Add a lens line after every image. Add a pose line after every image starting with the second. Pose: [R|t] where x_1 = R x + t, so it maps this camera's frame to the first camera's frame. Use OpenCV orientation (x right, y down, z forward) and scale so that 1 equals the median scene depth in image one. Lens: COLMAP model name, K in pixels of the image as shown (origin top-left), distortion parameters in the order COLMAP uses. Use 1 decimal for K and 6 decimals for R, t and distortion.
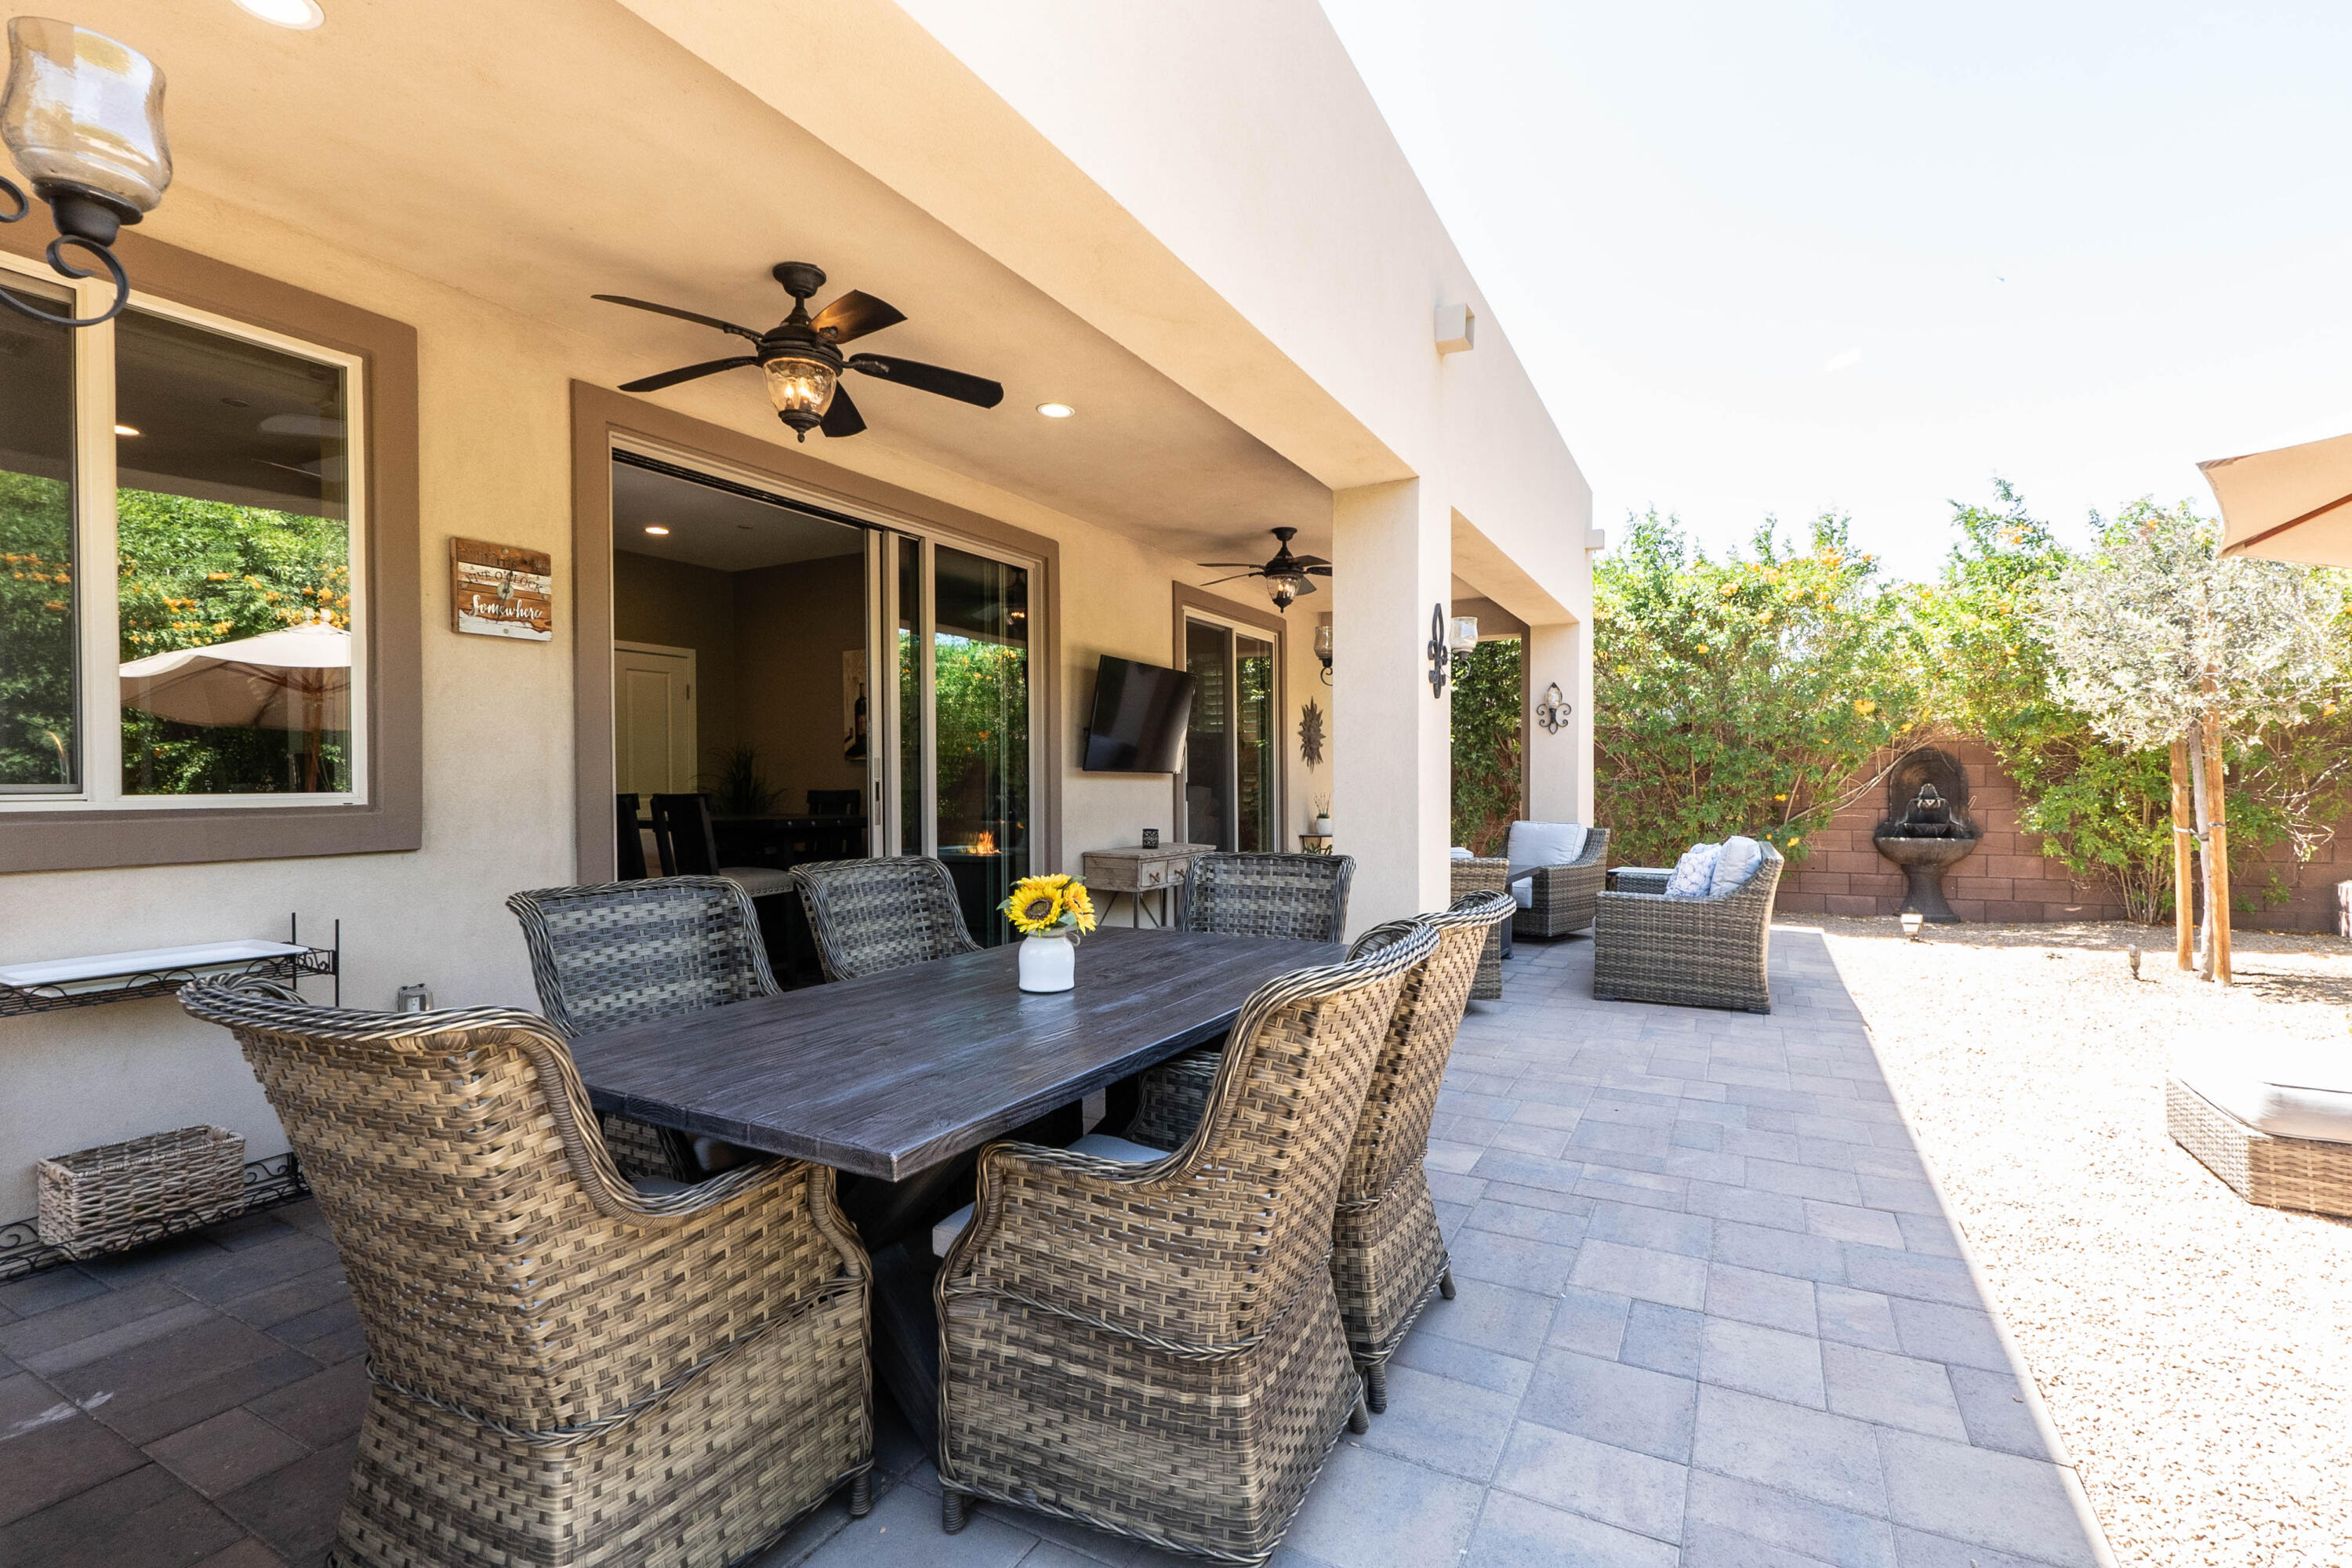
lens RADIAL K [[1096.8, 0, 1163.2], [0, 1096.8, 788.5], [0, 0, 1]] dist [0.000163, -0.000463]
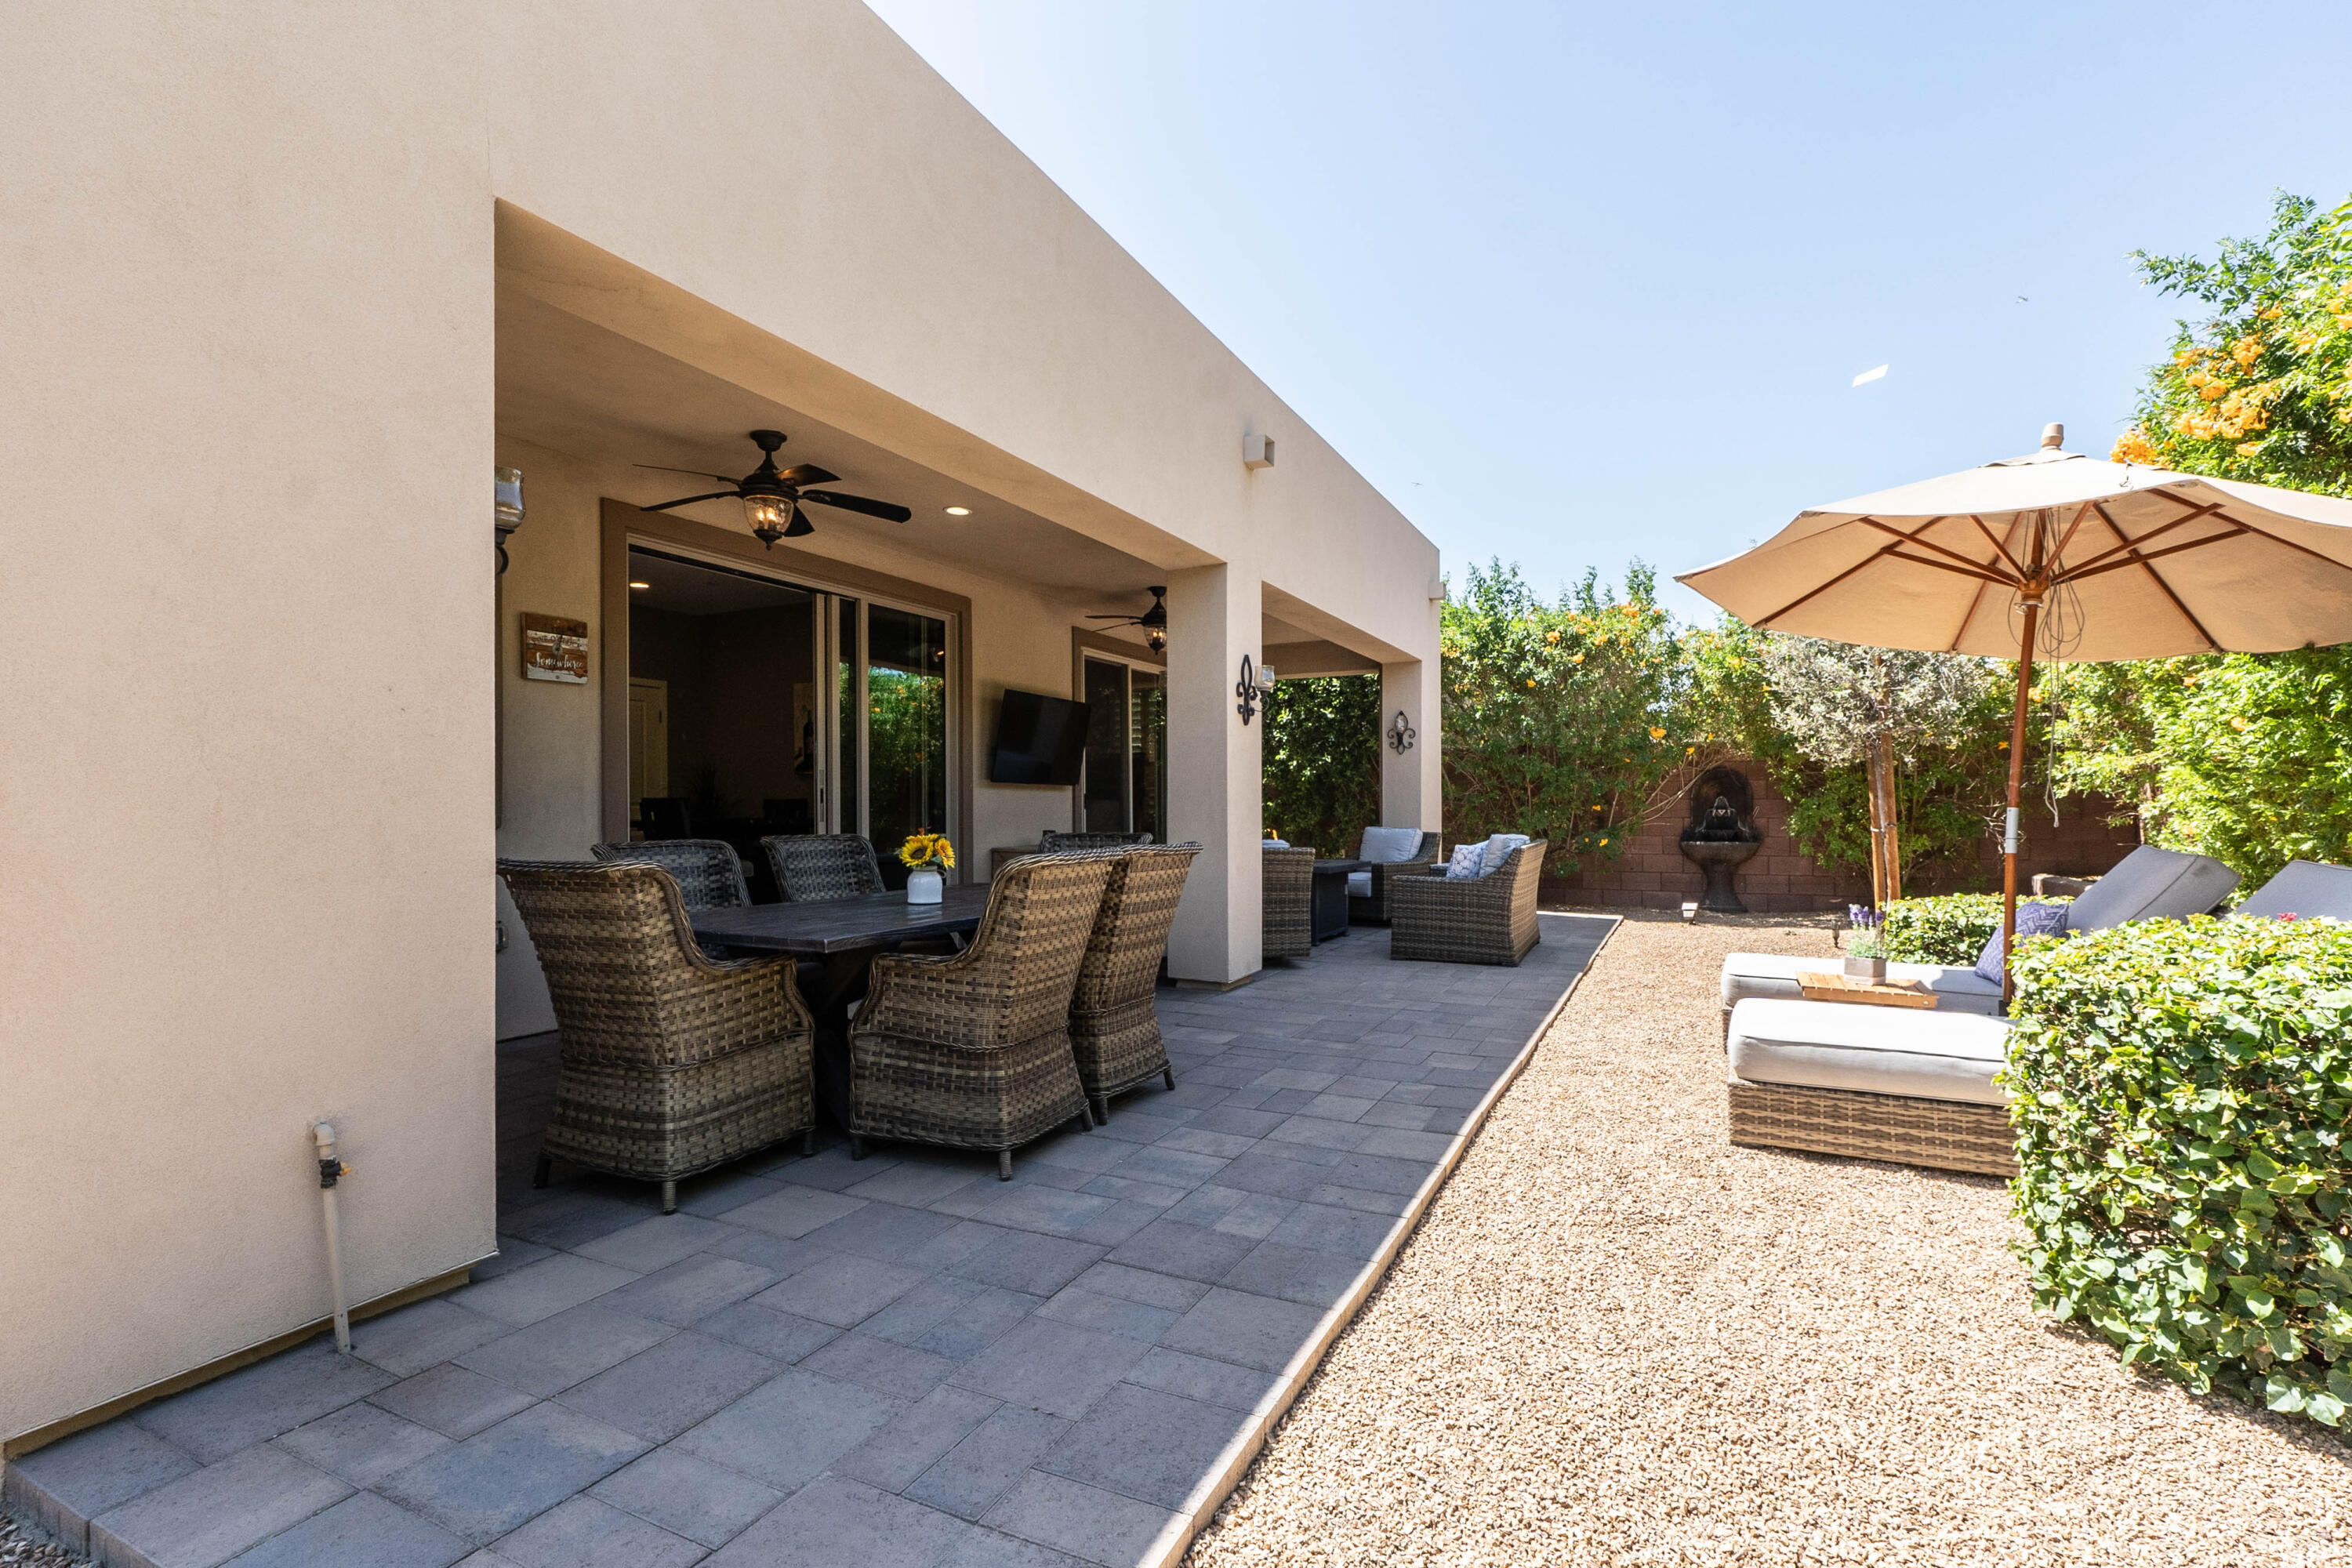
lens RADIAL K [[1089.5, 0, 1189.0], [0, 1089.5, 790.2], [0, 0, 1]] dist [-0.002266, -0.000050]
pose [[0.997690, -0.000374, 0.067927, 0.129832], [0.001646, 0.999824, -0.018679, 0.032786], [-0.067909, 0.018747, 0.997515, -0.479625]]
